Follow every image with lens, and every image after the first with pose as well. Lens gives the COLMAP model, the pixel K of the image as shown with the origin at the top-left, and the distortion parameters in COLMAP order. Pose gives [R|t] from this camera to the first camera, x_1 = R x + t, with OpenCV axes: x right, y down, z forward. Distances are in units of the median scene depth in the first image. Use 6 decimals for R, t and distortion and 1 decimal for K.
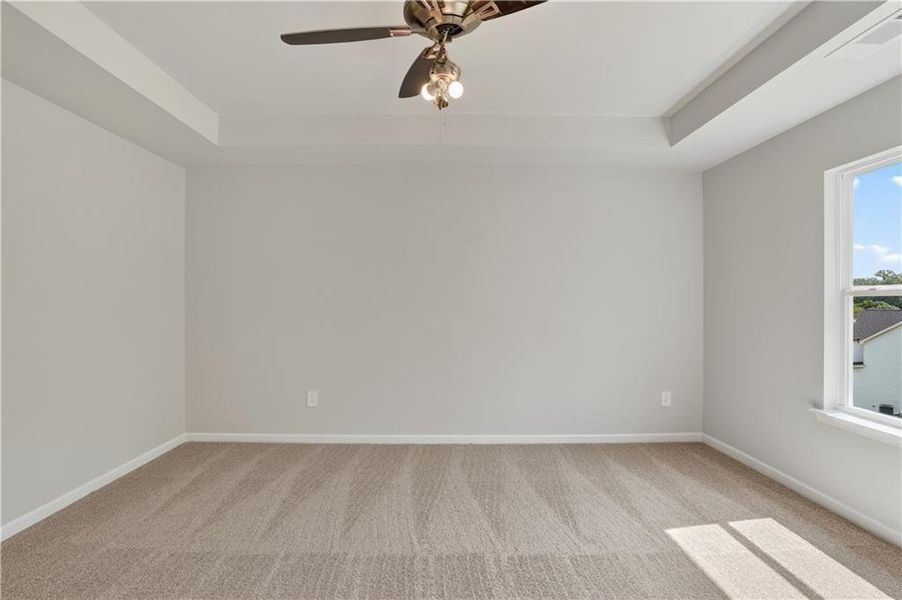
lens RADIAL K [[447.2, 0, 451.5], [0, 447.2, 298.9], [0, 0, 1]] dist [-0.050306, 0.009825]
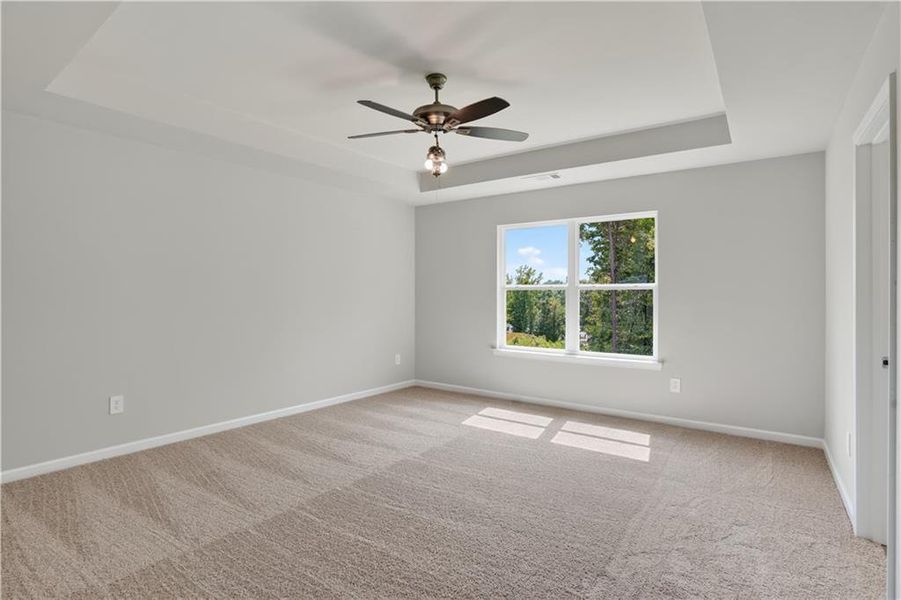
lens RADIAL K [[446.7, 0, 449.8], [0, 446.7, 297.2], [0, 0, 1]] dist [-0.050306, 0.009825]
pose [[0.605419, -0.007970, 0.795867, -0.743437], [-0.008526, 0.999828, 0.016498, -0.005409], [-0.795862, -0.016774, 0.605246, -0.030537]]
